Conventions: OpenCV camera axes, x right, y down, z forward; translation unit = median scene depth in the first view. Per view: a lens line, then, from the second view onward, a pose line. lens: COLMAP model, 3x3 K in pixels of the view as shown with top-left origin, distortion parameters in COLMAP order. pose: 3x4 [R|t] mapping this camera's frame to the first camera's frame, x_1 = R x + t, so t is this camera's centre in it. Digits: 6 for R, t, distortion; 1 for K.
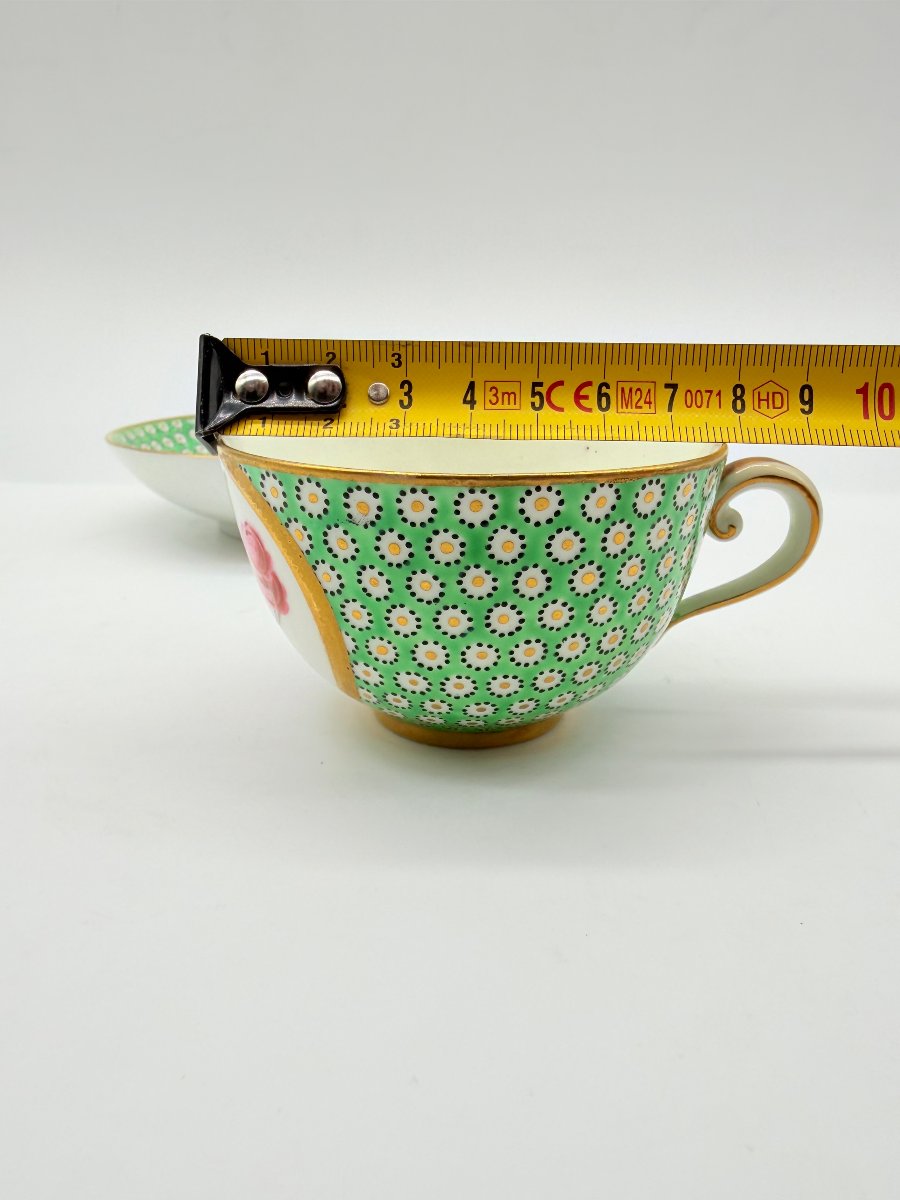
lens RADIAL K [[874.0, 0, 444.1], [0, 874.0, 605.6], [0, 0, 1]] dist [-0.001126, -0.019662]
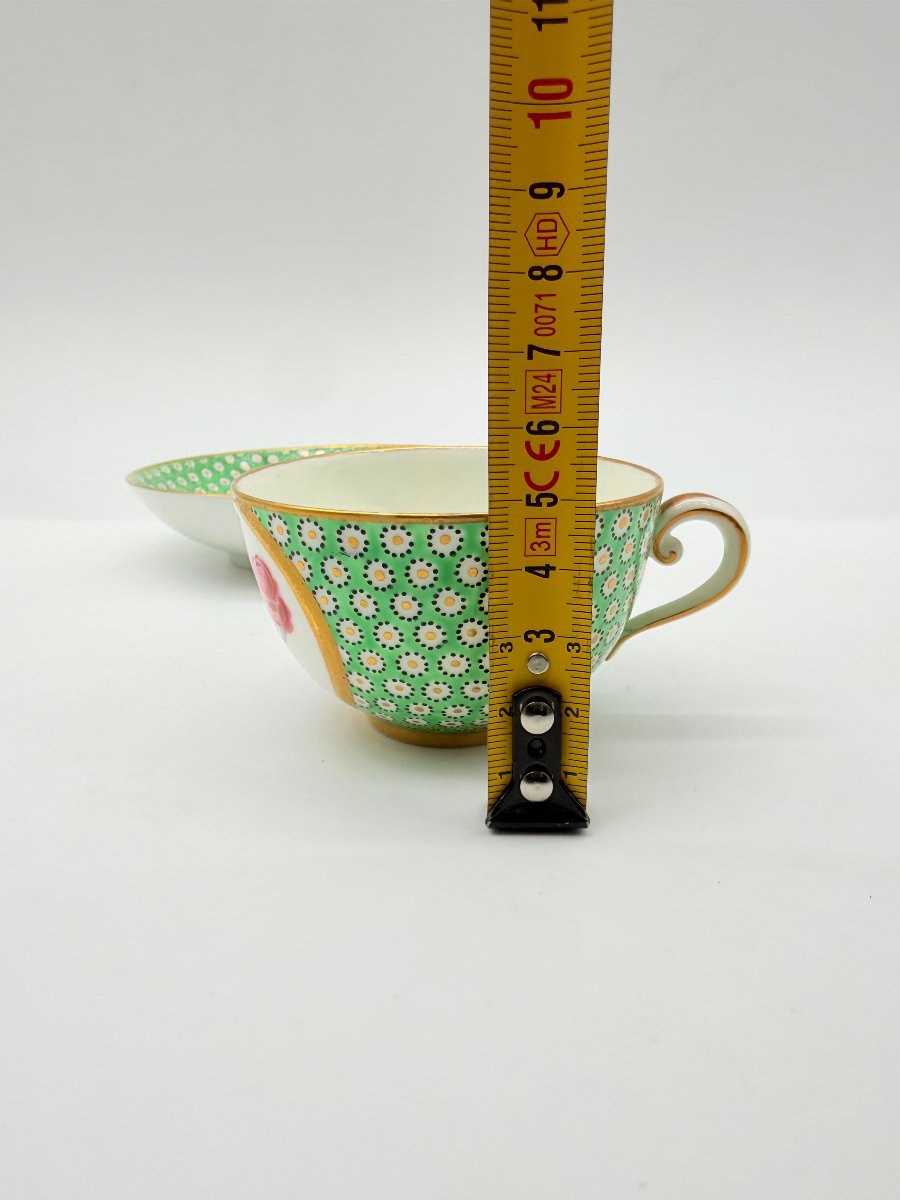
lens RADIAL K [[875.5, 0, 452.7], [0, 875.5, 608.2], [0, 0, 1]] dist [-0.040892, -0.000206]
pose [[0.999885, -0.015096, 0.001528, 0.038823], [0.015133, 0.999495, -0.027954, 0.014402], [-0.001105, 0.027974, 0.999608, -0.193938]]
